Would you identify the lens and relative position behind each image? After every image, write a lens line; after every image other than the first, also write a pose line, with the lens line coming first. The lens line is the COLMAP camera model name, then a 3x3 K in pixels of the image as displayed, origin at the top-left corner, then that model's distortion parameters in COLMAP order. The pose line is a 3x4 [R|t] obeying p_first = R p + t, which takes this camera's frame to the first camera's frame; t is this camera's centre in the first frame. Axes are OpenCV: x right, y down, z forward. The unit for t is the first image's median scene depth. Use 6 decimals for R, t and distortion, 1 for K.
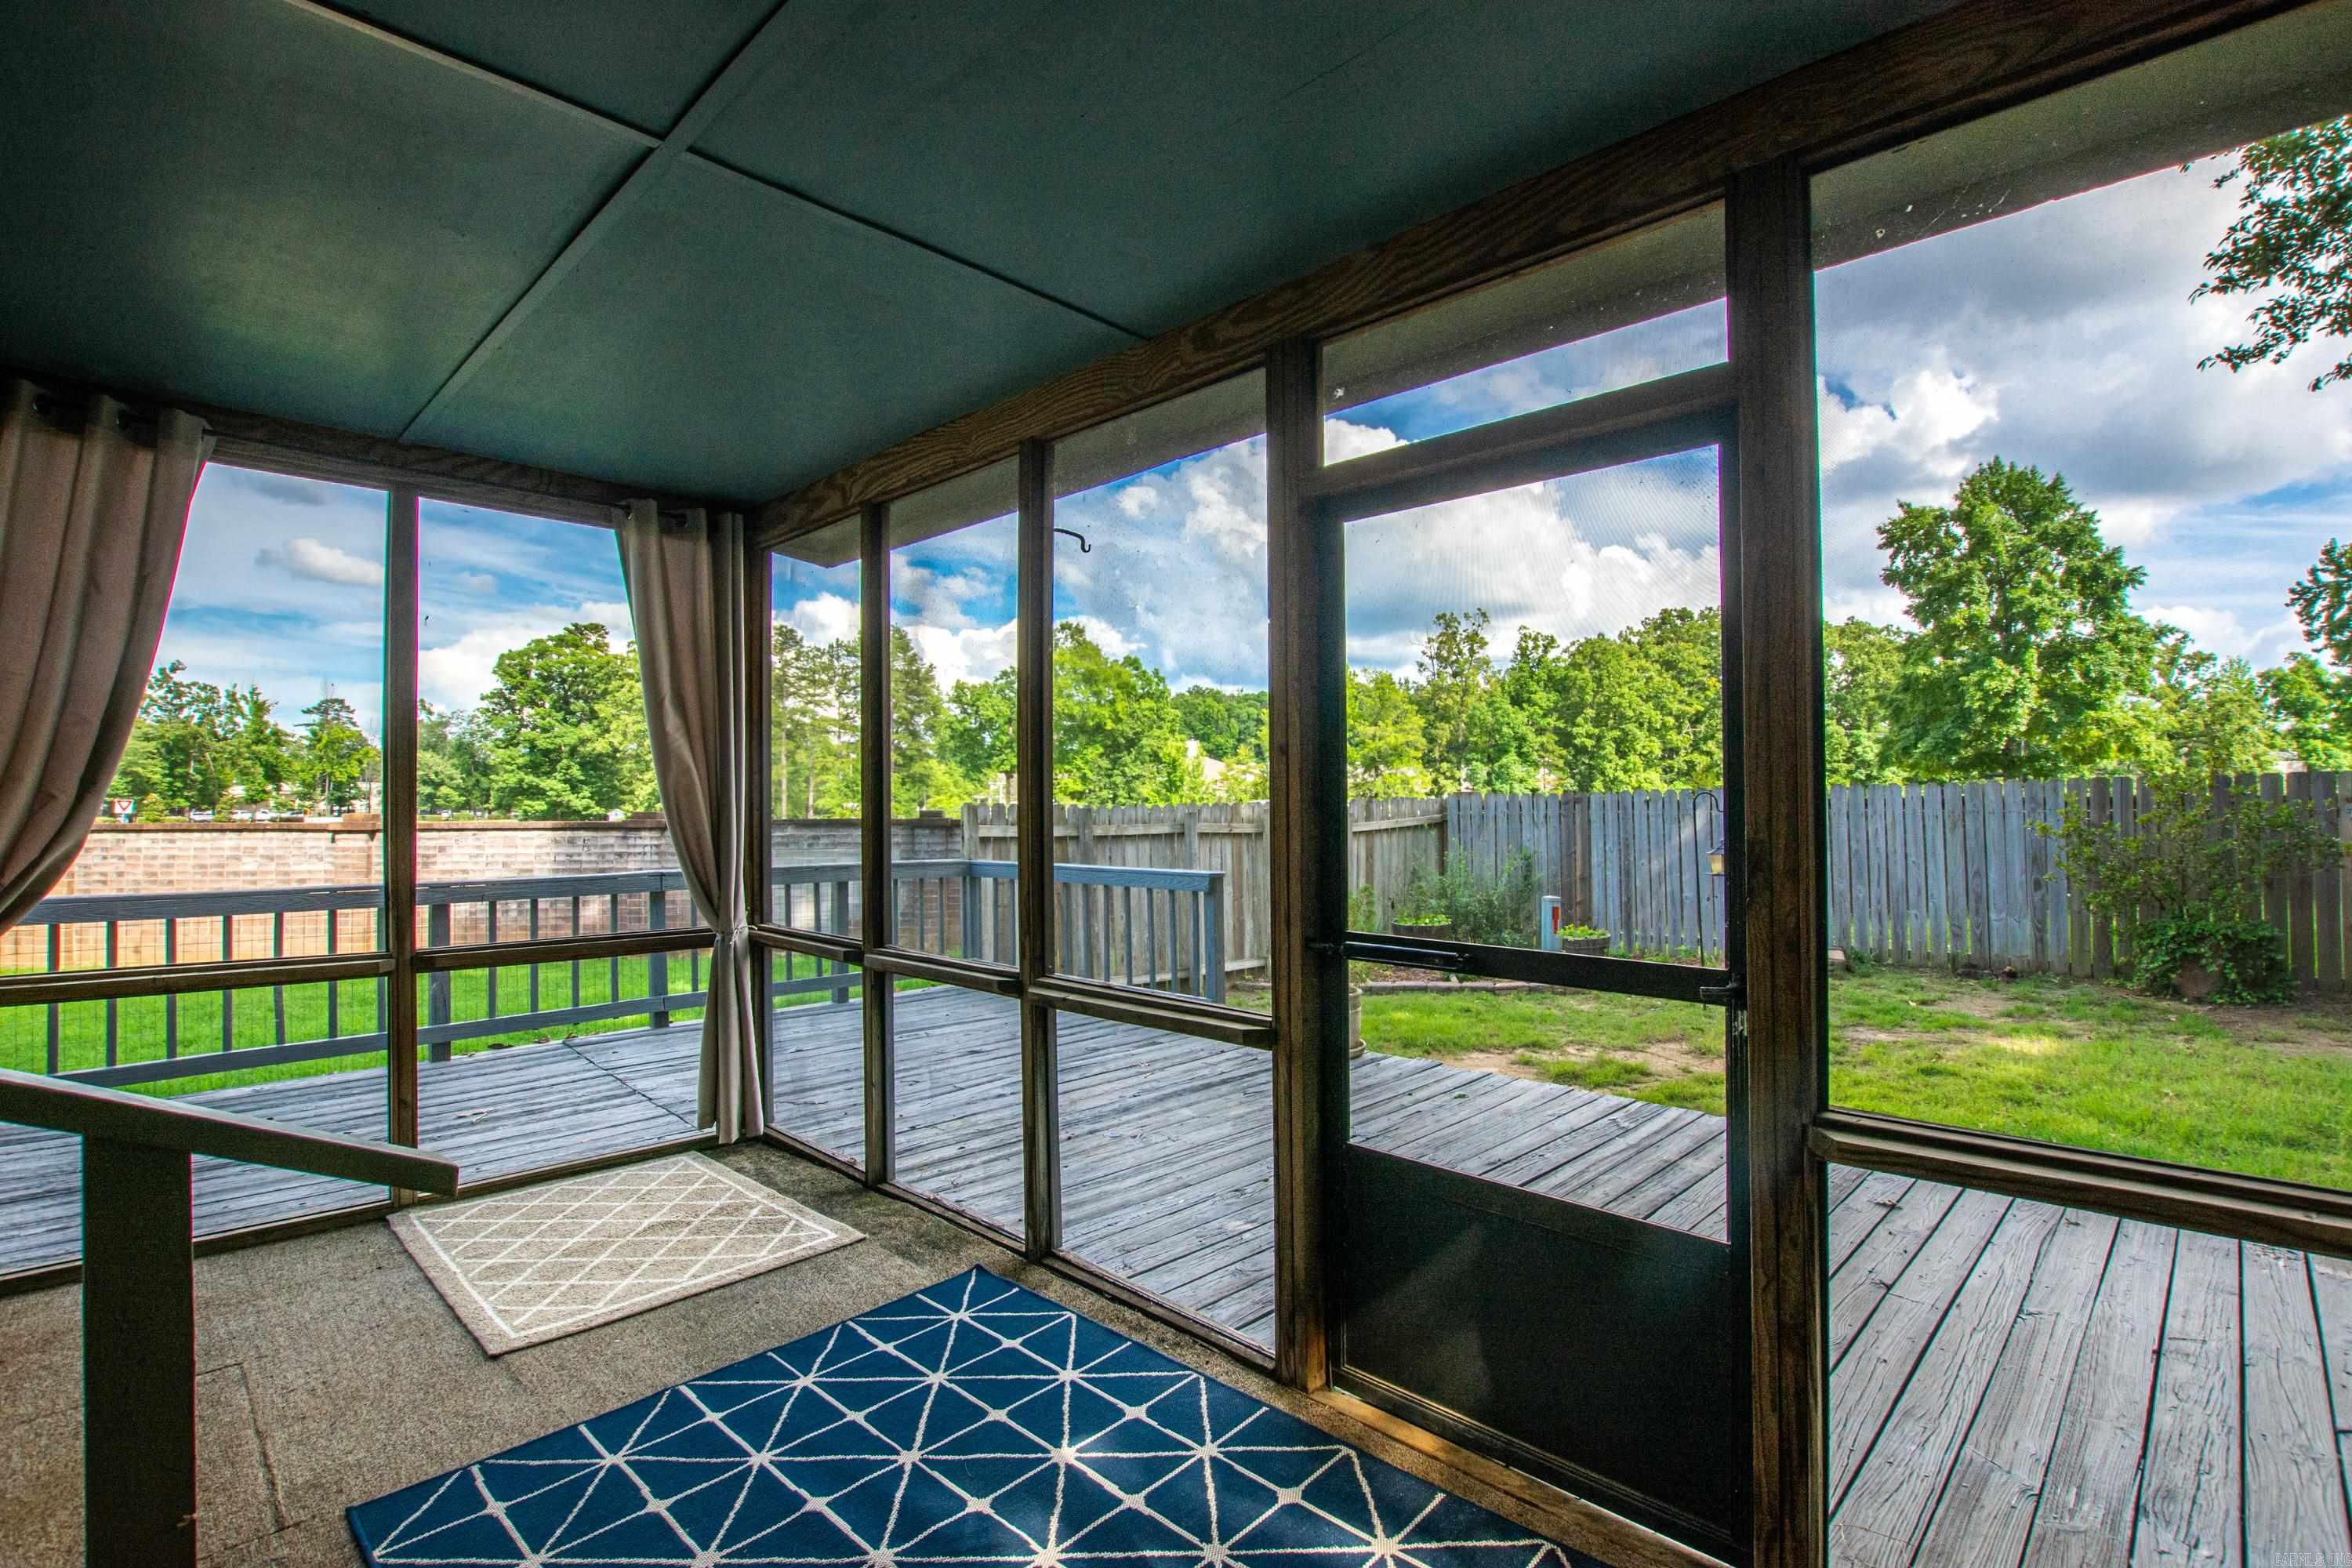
lens RADIAL K [[1116.2, 0, 1176.0], [0, 1116.2, 784.0], [0, 0, 1]] dist [-0.002471, -0.000262]
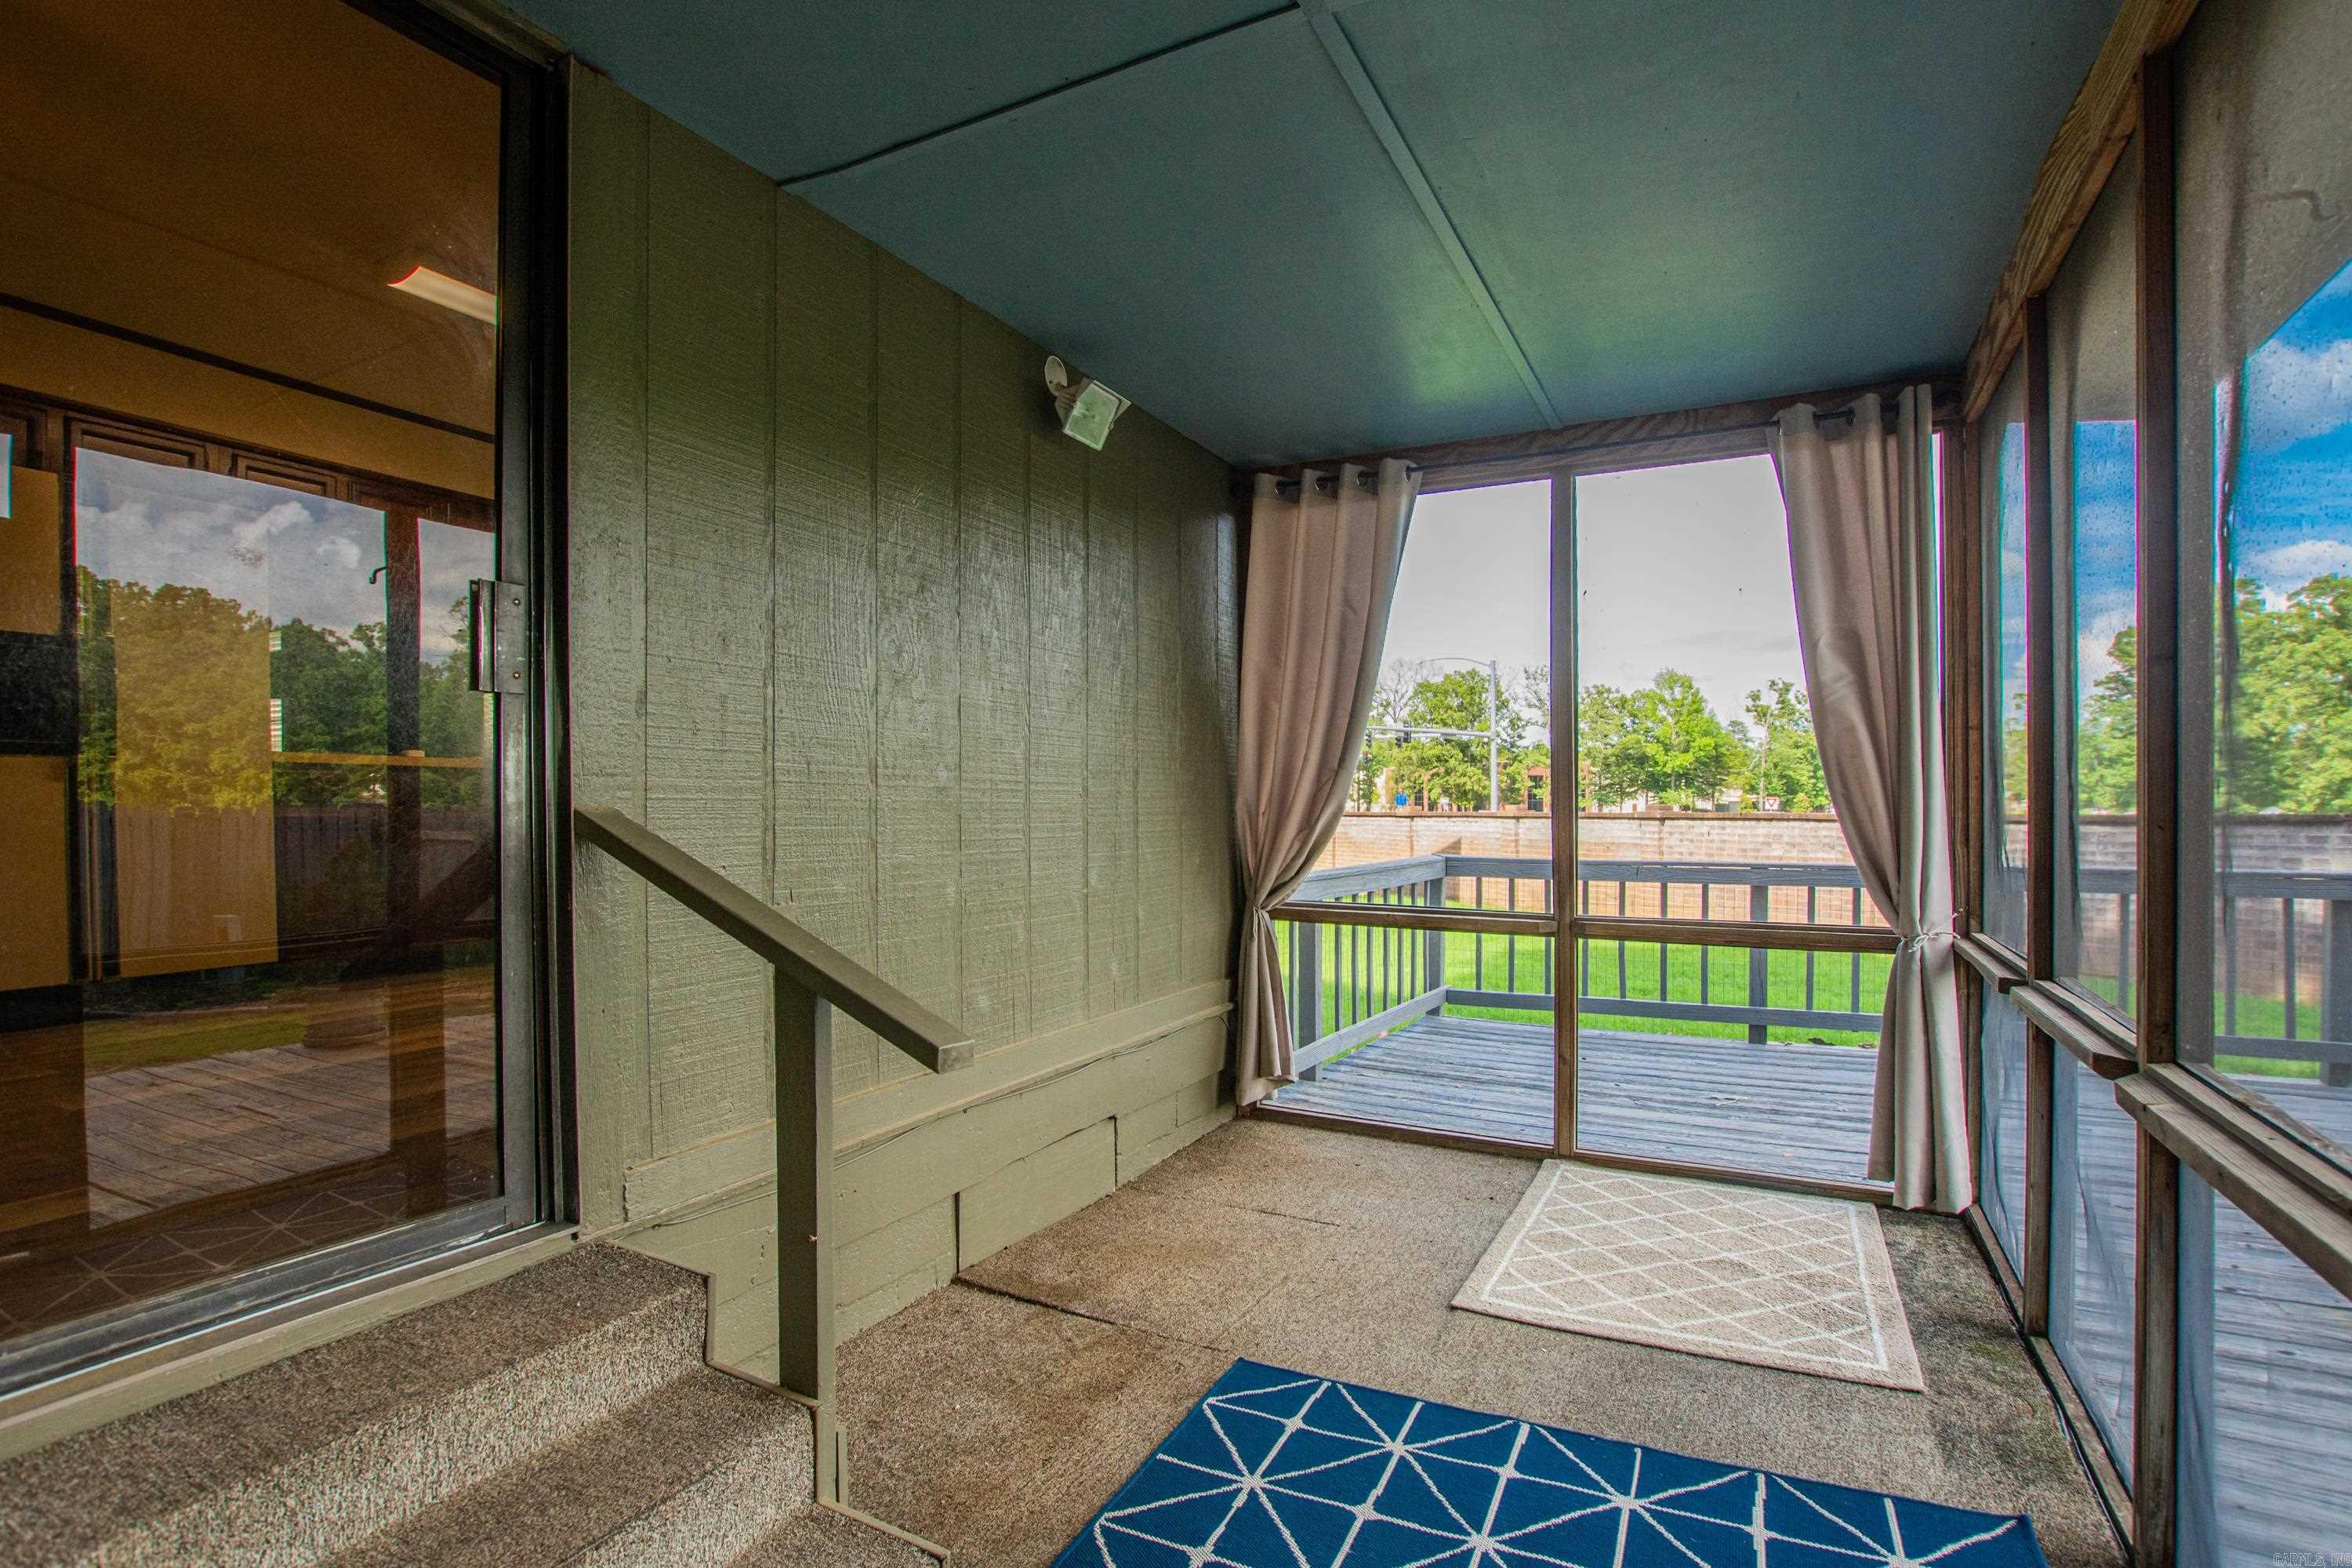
lens RADIAL K [[1129.8, 0, 1176.5], [0, 1129.8, 808.9], [0, 0, 1]] dist [-0.021617, 0.000364]
pose [[0.304659, 0.004587, -0.952451, 0.180495], [0.017504, 0.999793, 0.010414, 0.029768], [0.952301, -0.019844, 0.304515, 0.294325]]
